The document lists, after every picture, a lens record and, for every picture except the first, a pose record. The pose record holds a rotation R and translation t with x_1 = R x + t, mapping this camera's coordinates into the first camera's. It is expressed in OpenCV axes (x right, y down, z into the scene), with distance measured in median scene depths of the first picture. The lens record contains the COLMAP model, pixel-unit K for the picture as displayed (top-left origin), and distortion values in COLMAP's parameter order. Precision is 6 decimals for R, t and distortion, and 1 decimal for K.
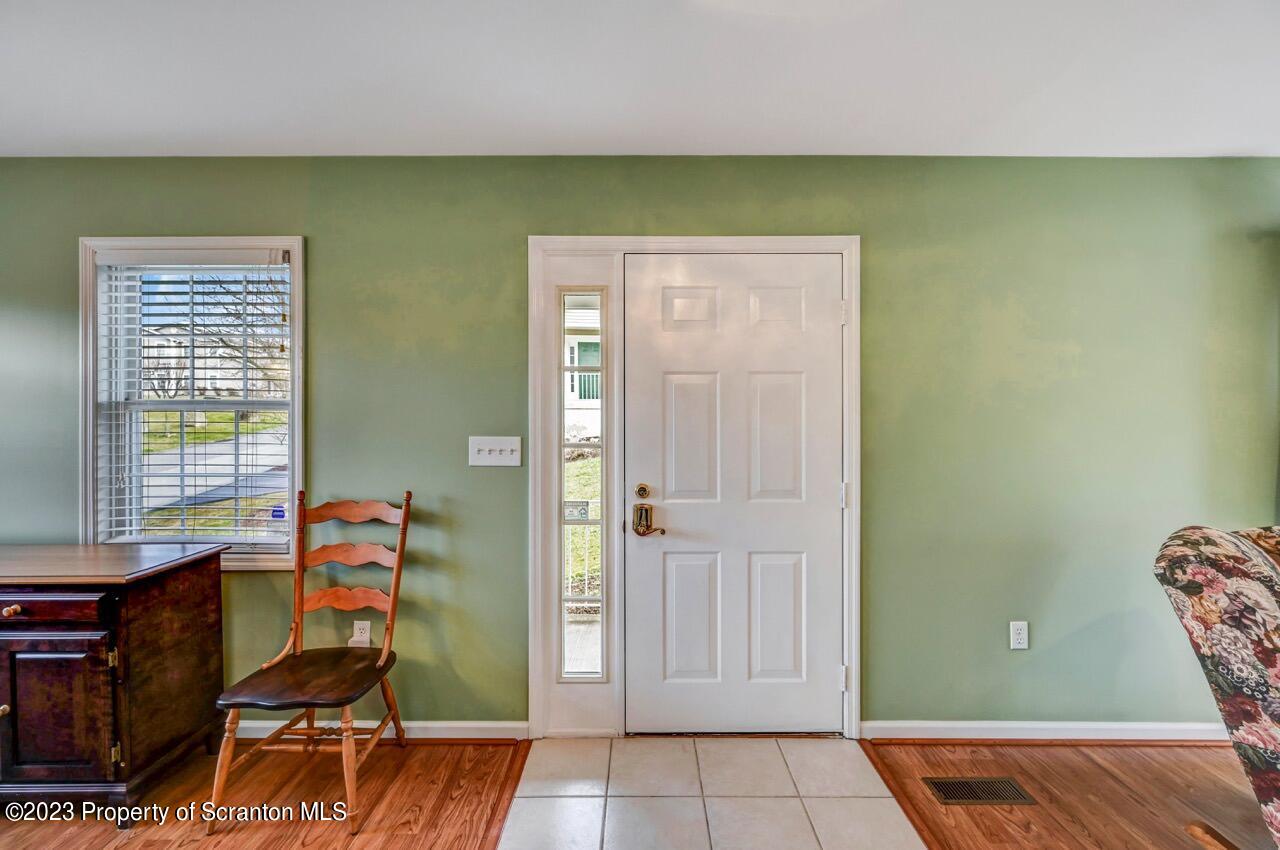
lens RADIAL K [[570.0, 0, 641.7], [0, 570.0, 413.7], [0, 0, 1]] dist [0.000612, 0.000496]
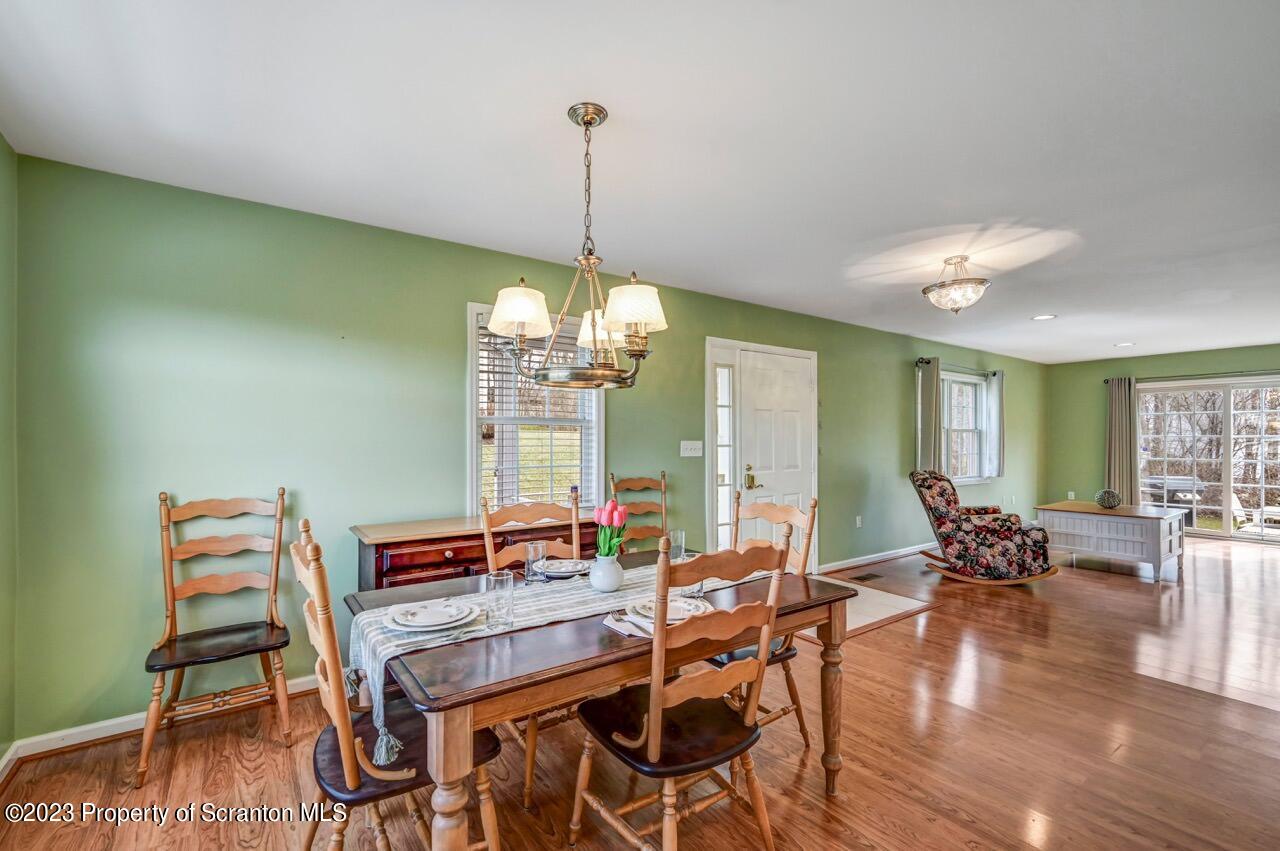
lens RADIAL K [[554.7, 0, 637.0], [0, 554.7, 443.2], [0, 0, 1]] dist [0.000265, 0.000041]
pose [[0.818762, -0.003685, 0.574121, -1.455175], [0.001686, 0.999991, 0.004013, 0.039171], [-0.574130, -0.002318, 0.818761, -0.388061]]
